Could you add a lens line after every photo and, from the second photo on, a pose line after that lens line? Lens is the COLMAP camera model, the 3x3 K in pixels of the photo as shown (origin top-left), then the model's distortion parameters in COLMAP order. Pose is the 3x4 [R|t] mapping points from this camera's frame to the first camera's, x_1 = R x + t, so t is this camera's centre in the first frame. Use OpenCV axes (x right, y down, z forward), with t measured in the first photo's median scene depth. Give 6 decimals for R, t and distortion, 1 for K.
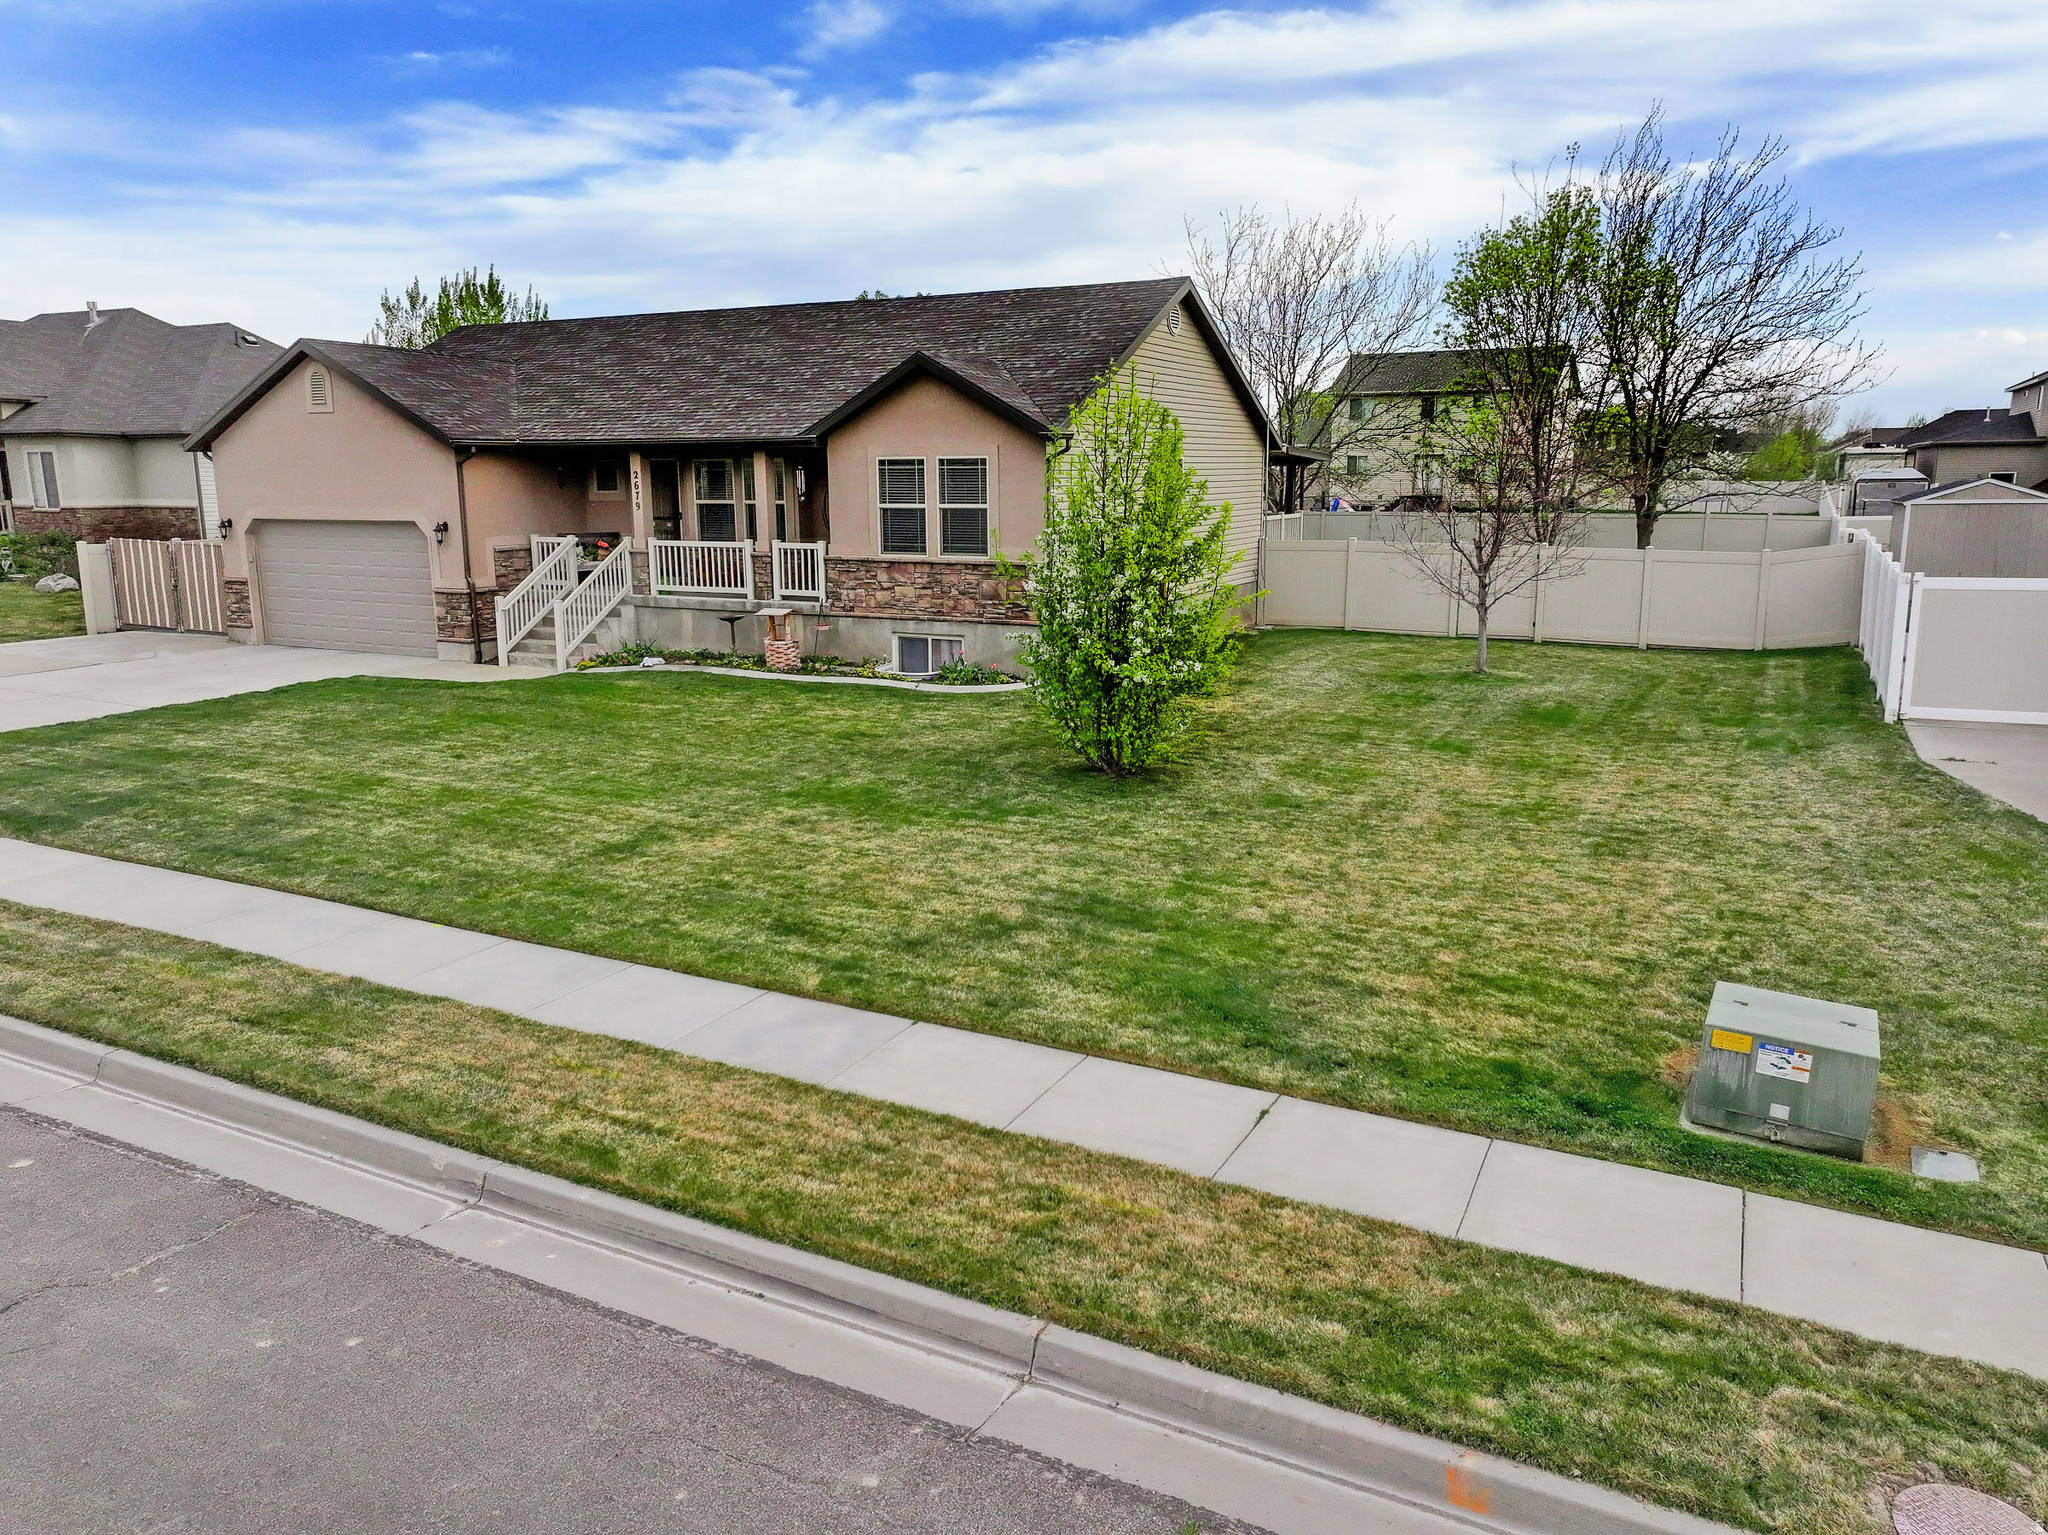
lens RADIAL K [[1428.9, 0, 1027.4], [0, 1428.9, 770.6], [0, 0, 1]] dist [-0.004666, 0.001664]
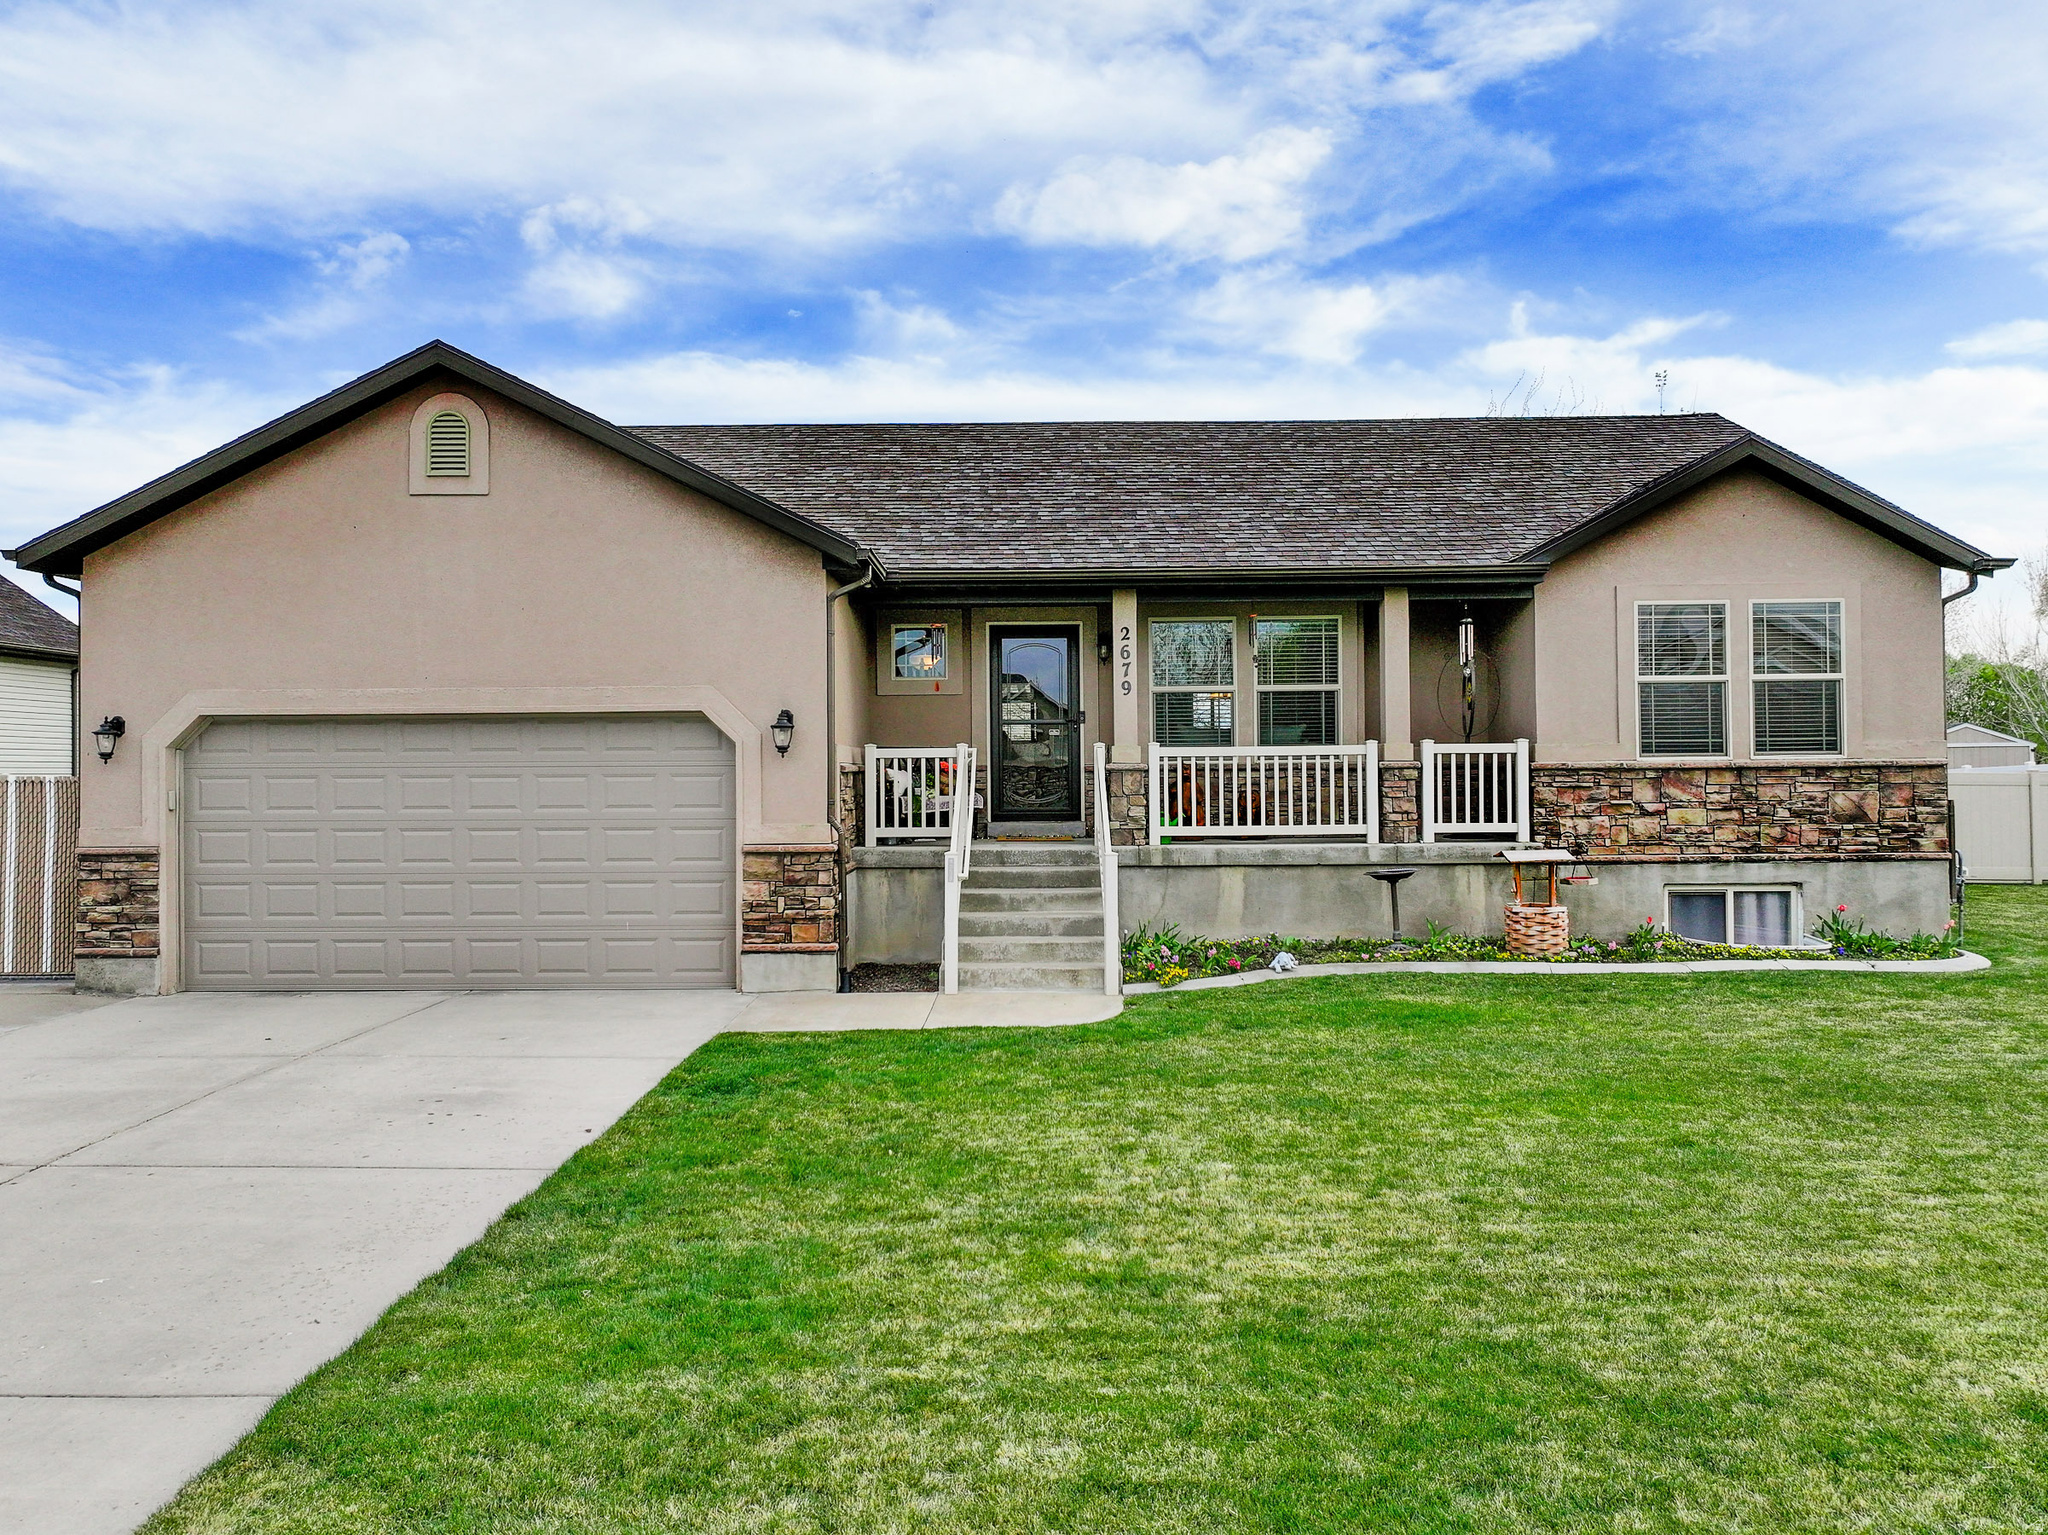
lens RADIAL K [[1428.9, 0, 1022.3], [0, 1428.9, 759.3], [0, 0, 1]] dist [-0.004666, 0.001664]
pose [[0.896775, 0.000956, 0.442485, -0.595668], [0.096340, 0.975586, -0.197358, -0.055068], [-0.431871, 0.219615, 0.874789, 0.571354]]
